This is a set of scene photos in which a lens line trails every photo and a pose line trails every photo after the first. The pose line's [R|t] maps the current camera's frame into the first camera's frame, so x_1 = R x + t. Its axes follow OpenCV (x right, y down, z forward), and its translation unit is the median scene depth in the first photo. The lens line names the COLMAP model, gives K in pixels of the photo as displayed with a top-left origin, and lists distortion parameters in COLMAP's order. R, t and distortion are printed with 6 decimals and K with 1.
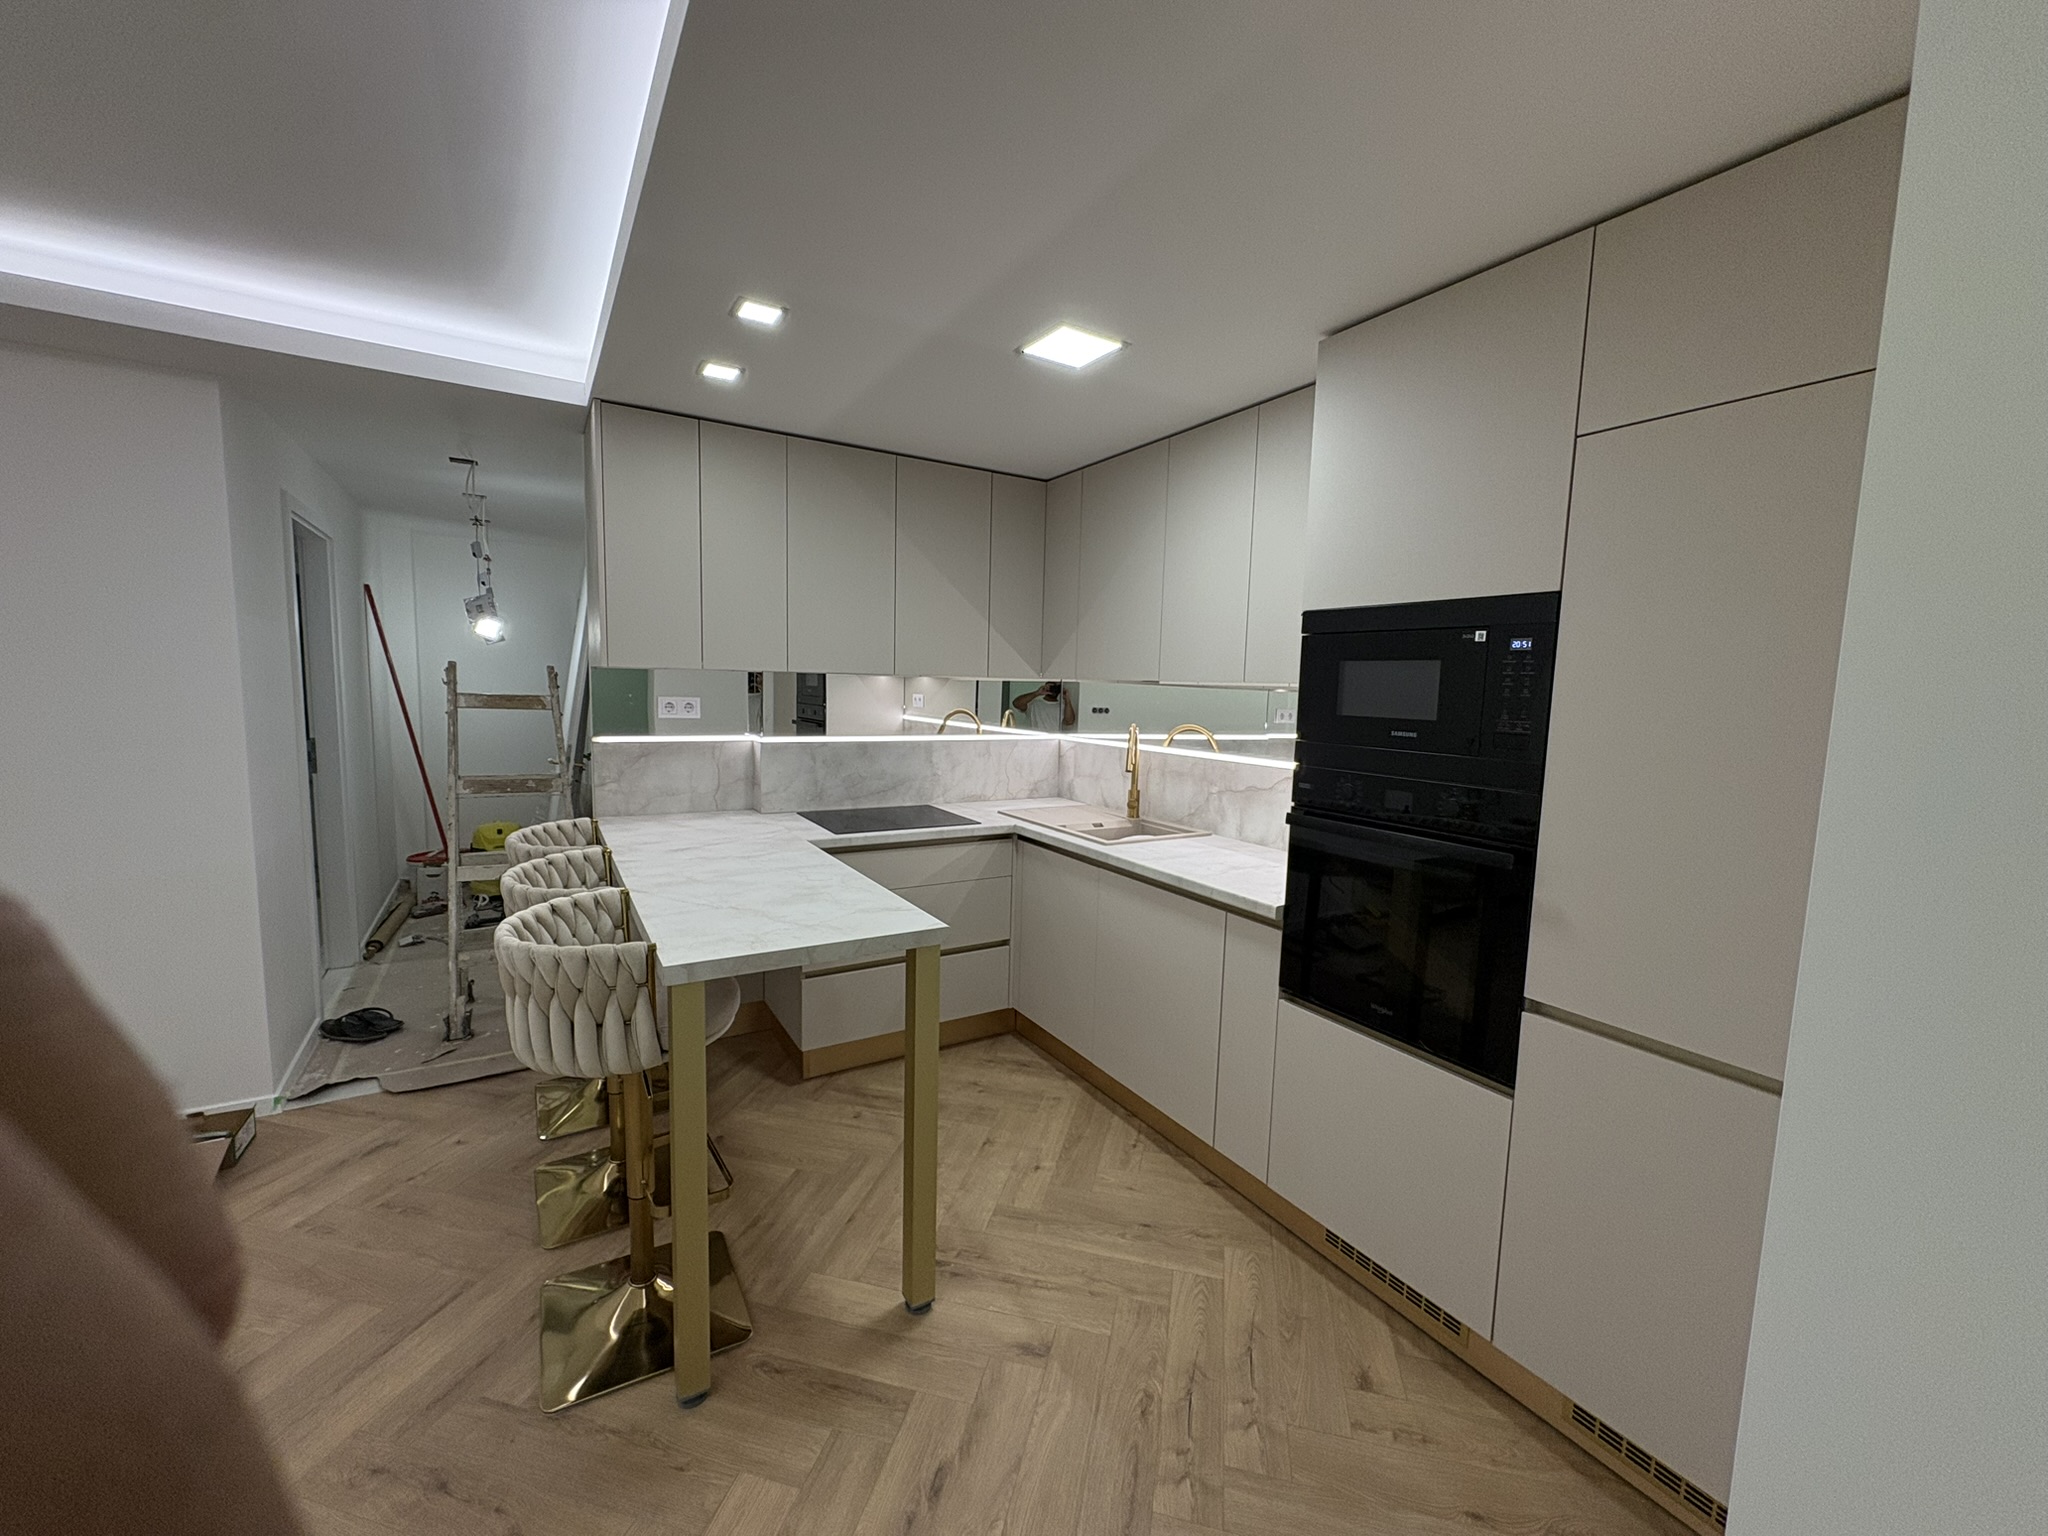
lens RADIAL K [[813.4, 0, 1022.9], [0, 813.4, 770.2], [0, 0, 1]] dist [0.000763, 0.000469]
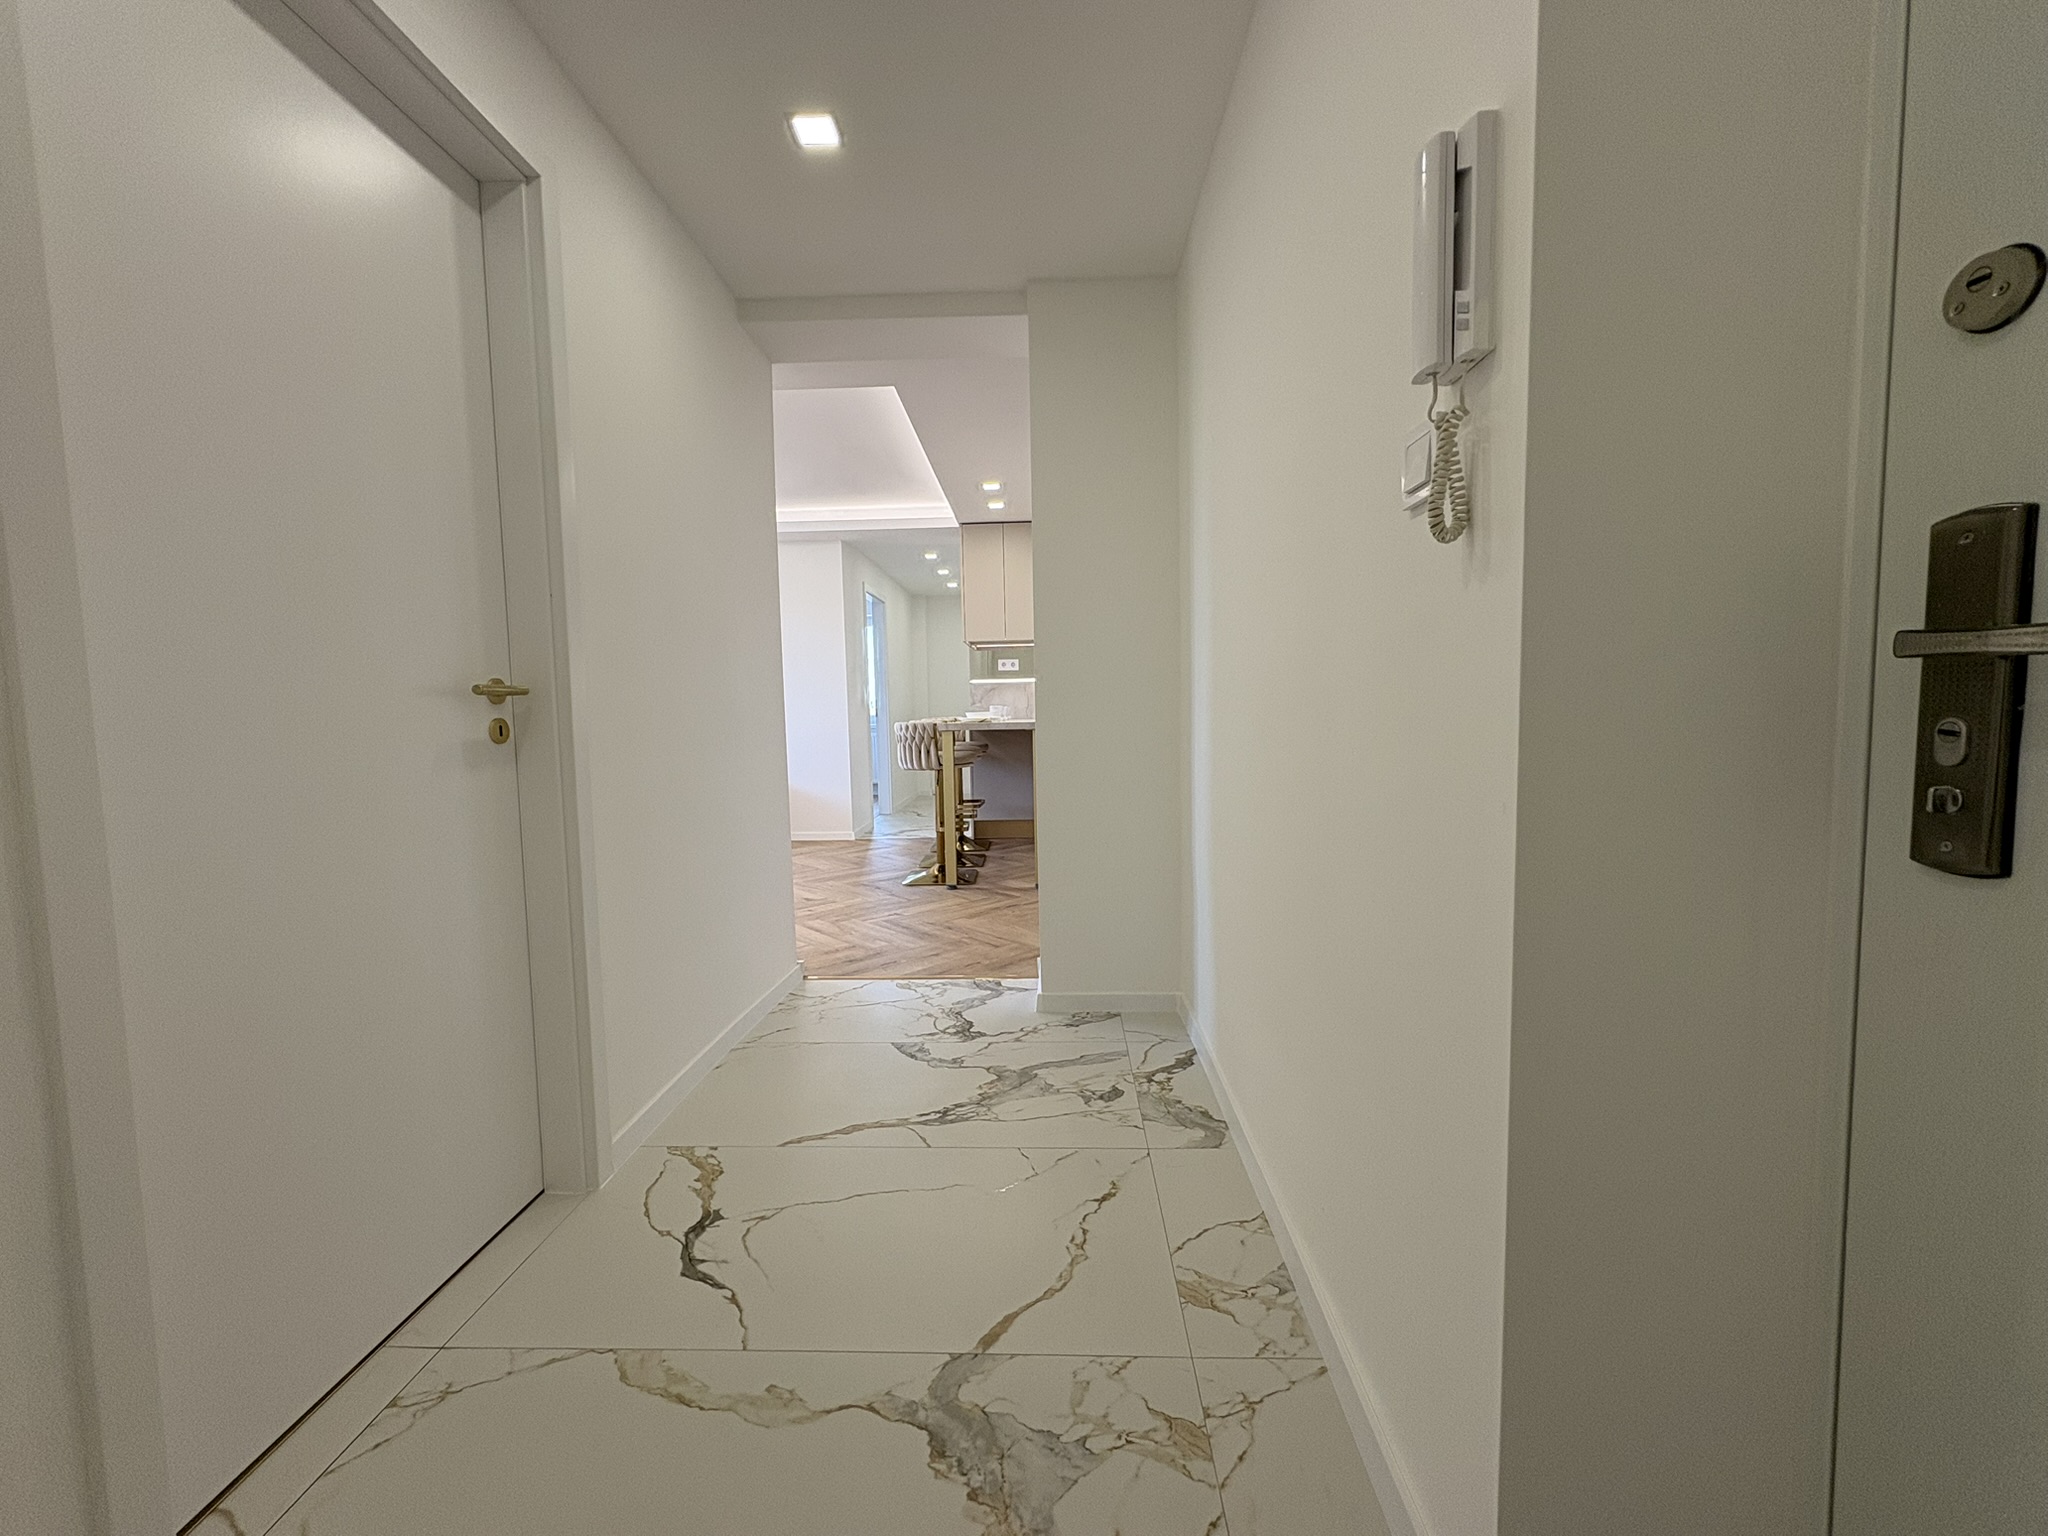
lens RADIAL K [[813.4, 0, 1019.5], [0, 813.4, 769.3], [0, 0, 1]] dist [0.000763, 0.000469]
pose [[0.834189, -0.005265, -0.551454, 1.002642], [-0.013750, 0.999445, -0.030342, 0.344336], [0.551308, 0.032894, 0.833653, -0.906277]]
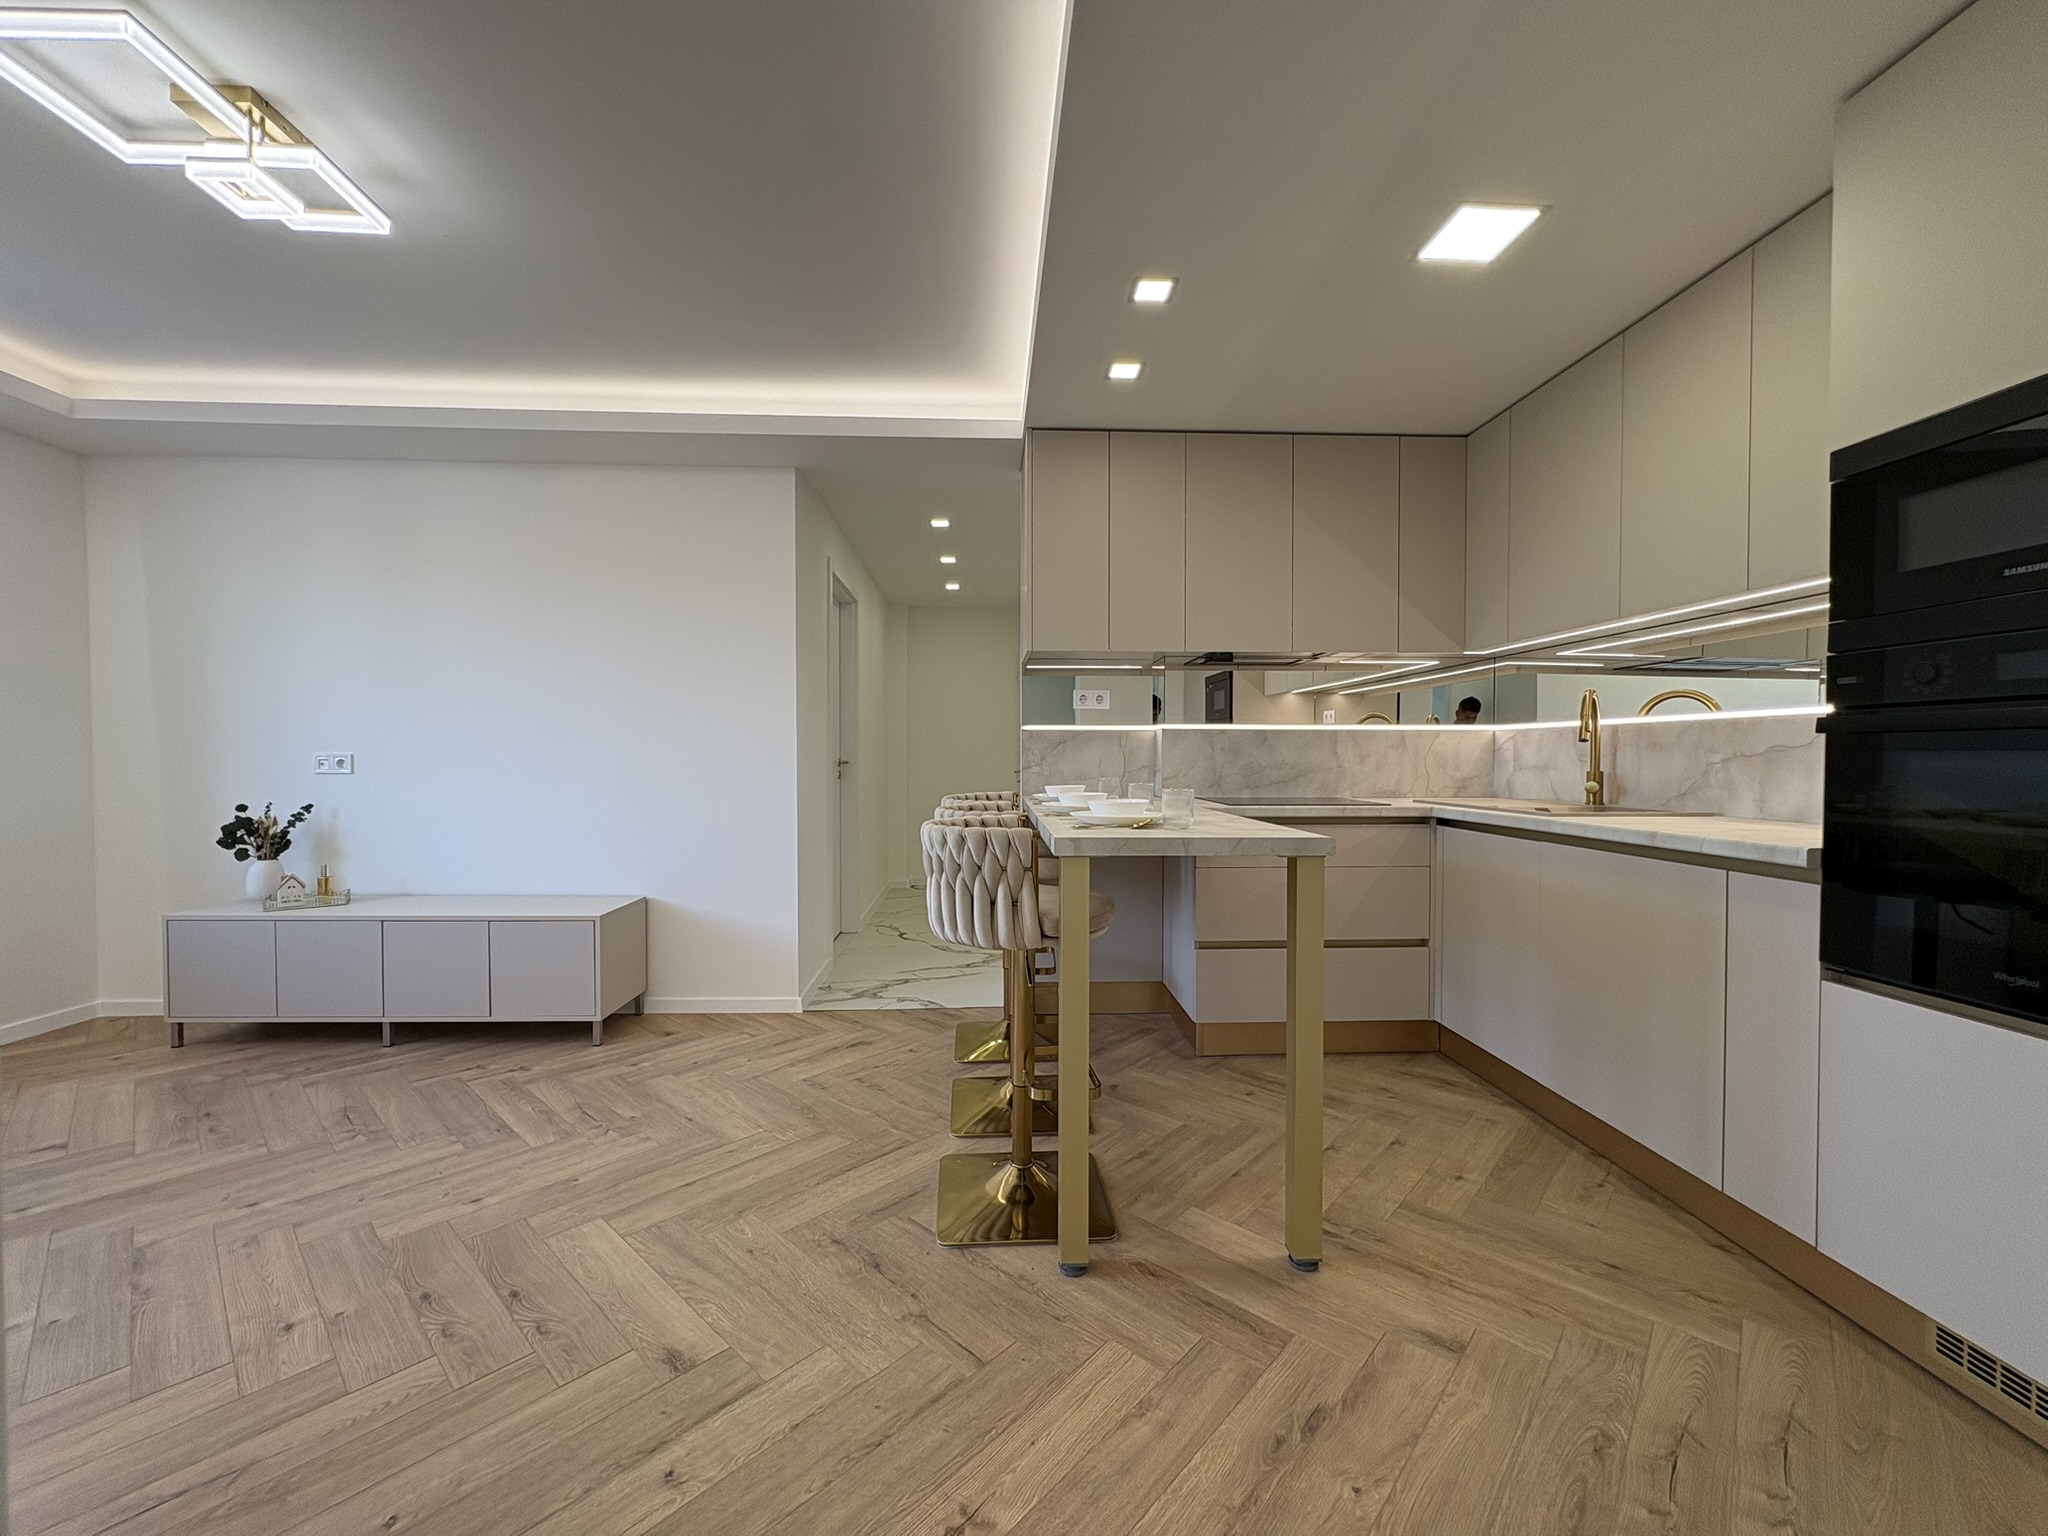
lens RADIAL K [[813.4, 0, 1024.9], [0, 813.4, 770.5], [0, 0, 1]] dist [0.000763, 0.000469]
pose [[0.876173, -0.018617, -0.481637, 0.042752], [-0.027631, 0.995671, -0.088751, 0.174867], [0.481204, 0.091069, 0.871866, 0.000922]]
